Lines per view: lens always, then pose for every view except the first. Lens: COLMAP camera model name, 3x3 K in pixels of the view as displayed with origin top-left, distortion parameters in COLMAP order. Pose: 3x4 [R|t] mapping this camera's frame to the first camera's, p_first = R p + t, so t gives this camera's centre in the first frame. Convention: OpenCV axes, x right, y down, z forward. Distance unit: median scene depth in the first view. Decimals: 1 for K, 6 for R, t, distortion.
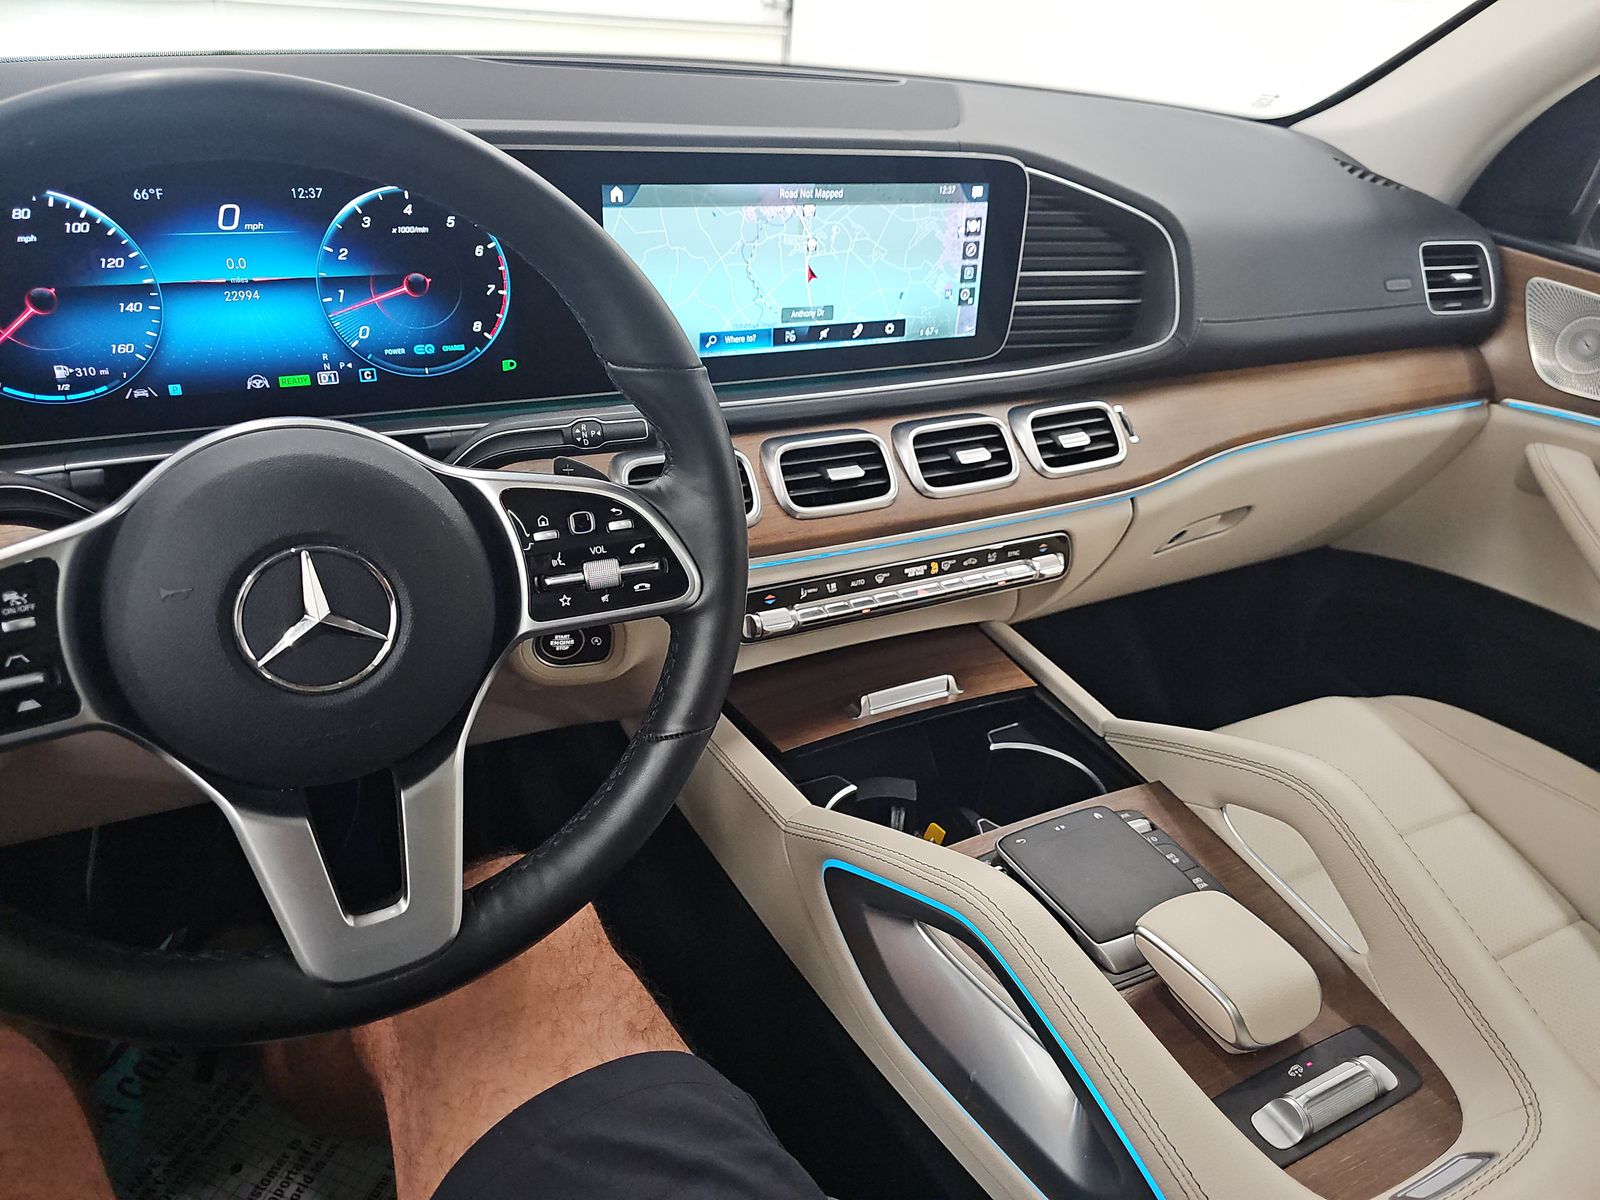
lens RADIAL K [[1059.6, 0, 790.6], [0, 1059.6, 584.6], [0, 0, 1]] dist [0.035977, -0.042140]
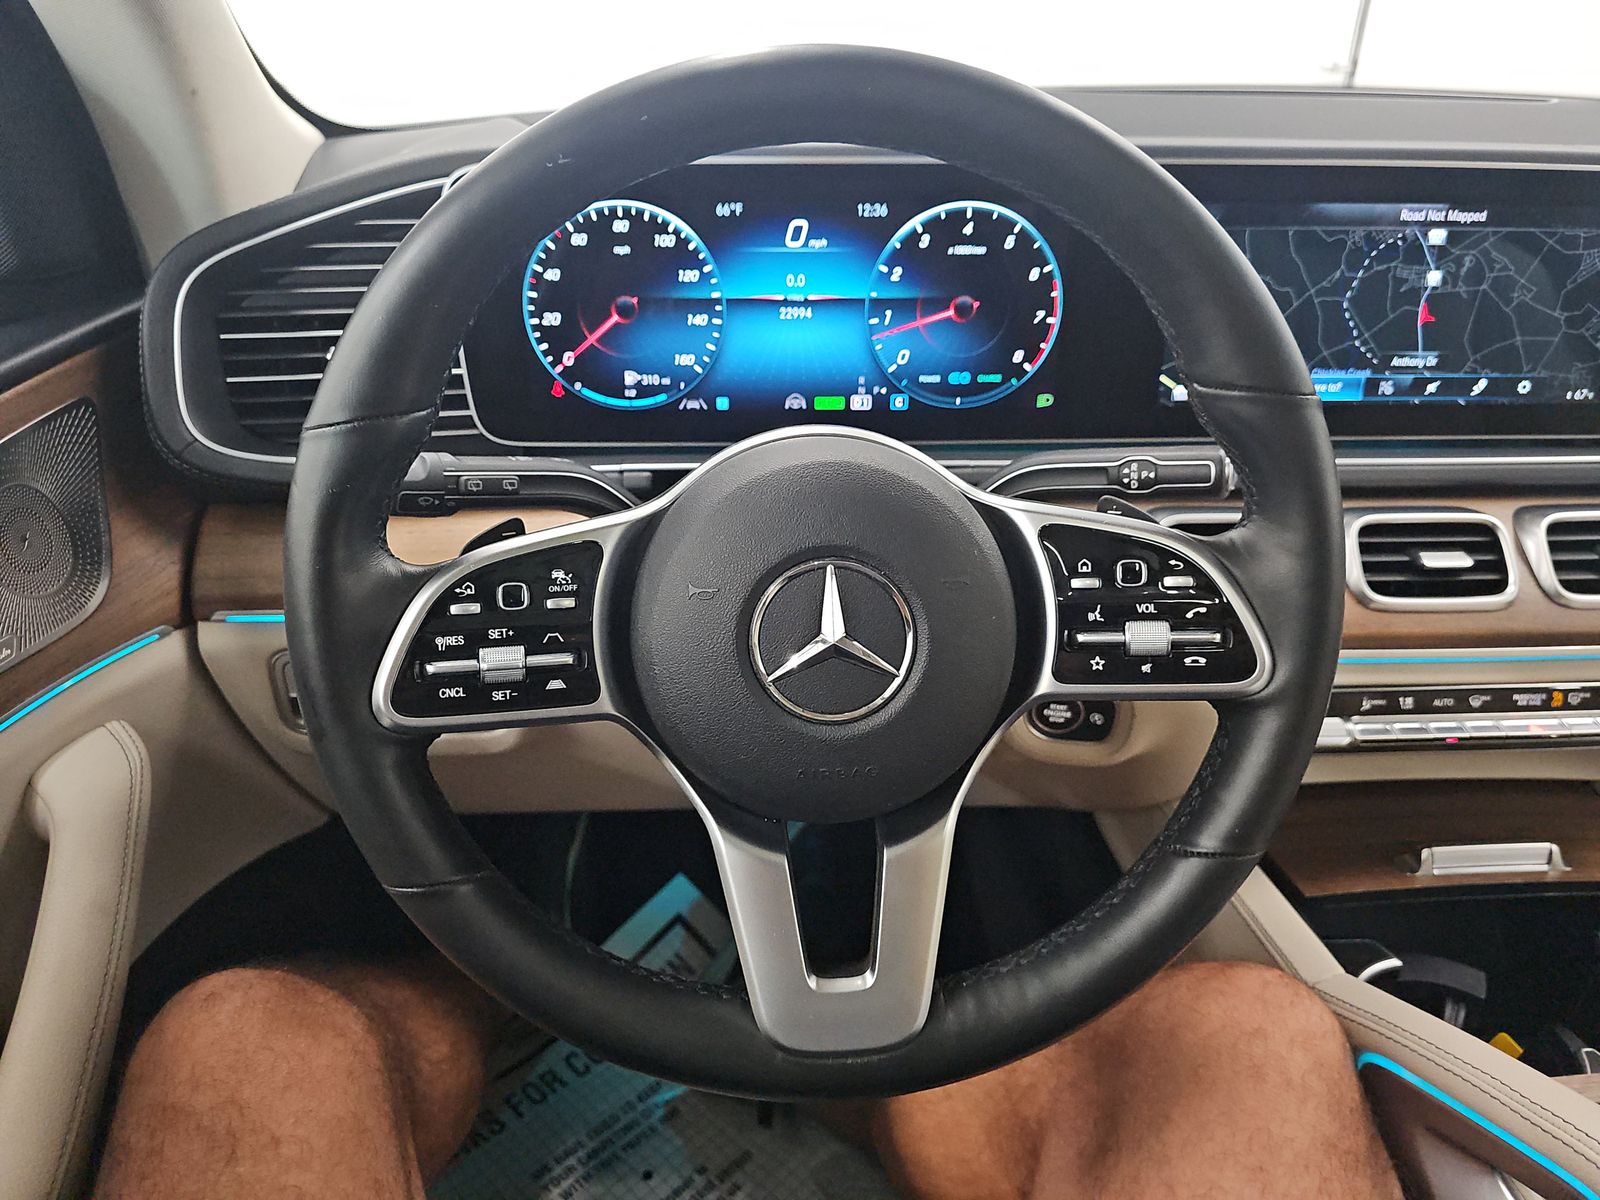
lens RADIAL K [[1059.6, 0, 810.7], [0, 1059.6, 588.7], [0, 0, 1]] dist [0.035977, -0.042140]
pose [[0.913567, 0.121162, -0.388220, -0.088673], [-0.147869, 0.988216, -0.039548, 0.020746], [0.378853, 0.093535, 0.920718, 0.121813]]
